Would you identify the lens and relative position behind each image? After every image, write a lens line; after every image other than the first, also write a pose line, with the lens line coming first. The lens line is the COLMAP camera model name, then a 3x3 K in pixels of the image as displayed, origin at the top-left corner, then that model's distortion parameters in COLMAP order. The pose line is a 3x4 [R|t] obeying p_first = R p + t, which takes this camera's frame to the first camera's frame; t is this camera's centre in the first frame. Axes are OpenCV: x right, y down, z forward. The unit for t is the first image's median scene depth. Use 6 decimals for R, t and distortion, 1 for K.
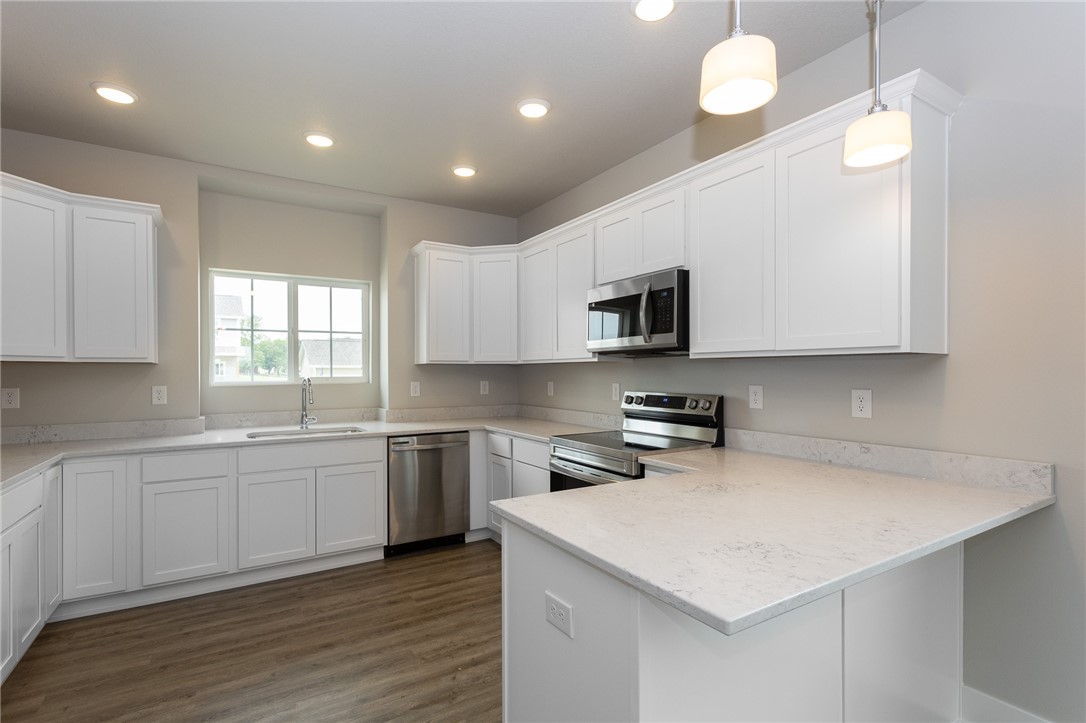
lens RADIAL K [[504.7, 0, 527.3], [0, 504.7, 373.0], [0, 0, 1]] dist [-0.000036, -0.000054]
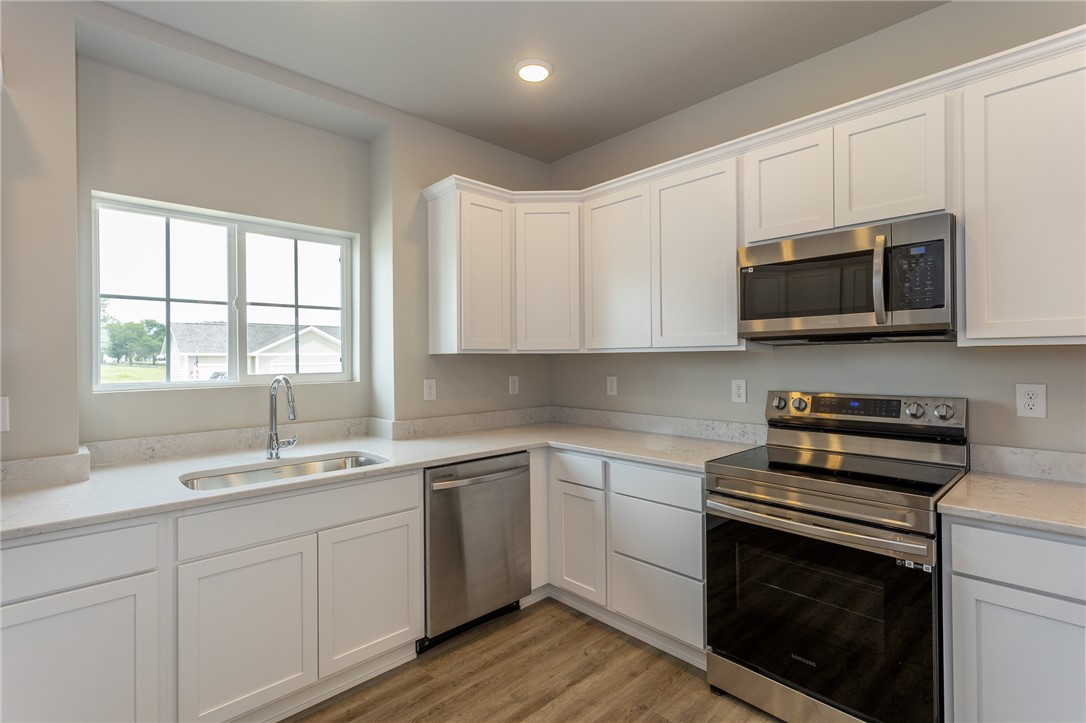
lens RADIAL K [[510.5, 0, 545.9], [0, 510.5, 355.8], [0, 0, 1]] dist [-0.001105, -0.000040]
pose [[0.974744, -0.004406, 0.223280, -0.251207], [0.006092, 0.999958, -0.006863, -0.010425], [-0.223241, 0.008050, 0.974730, 0.308391]]
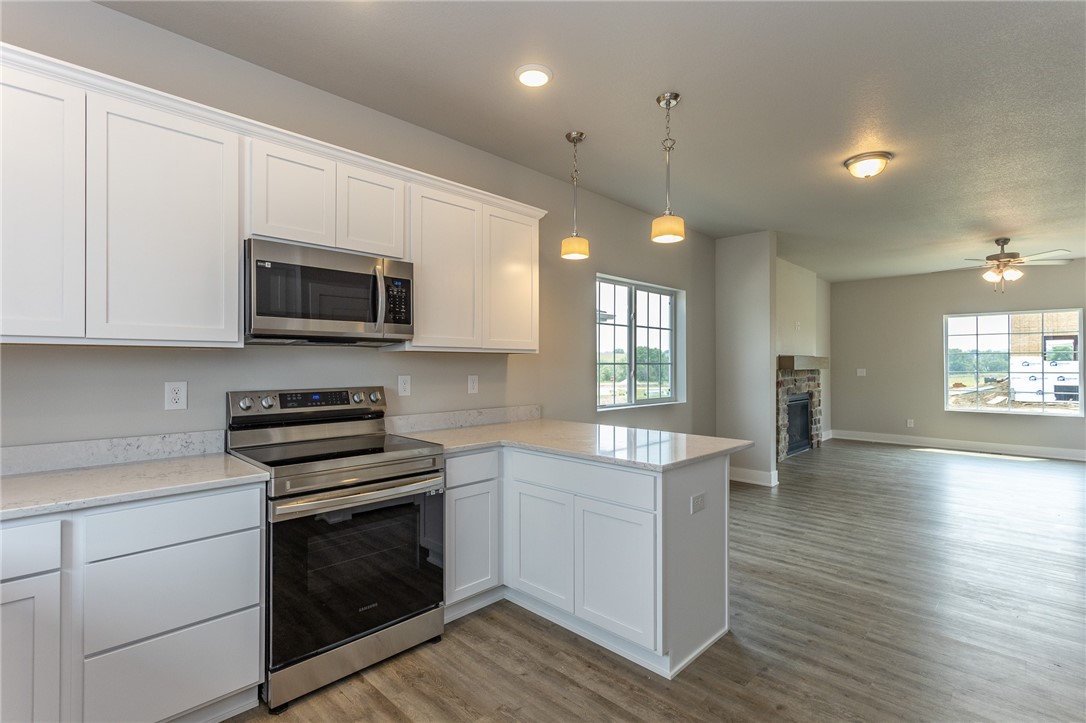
lens RADIAL K [[509.9, 0, 543.0], [0, 509.9, 361.5], [0, 0, 1]] dist [-0.000820, 0.000005]
pose [[-0.254217, 0.008467, 0.967110, -0.513908], [0.003759, 0.999963, -0.007767, 0.001439], [-0.967140, 0.001661, -0.254239, 0.673244]]
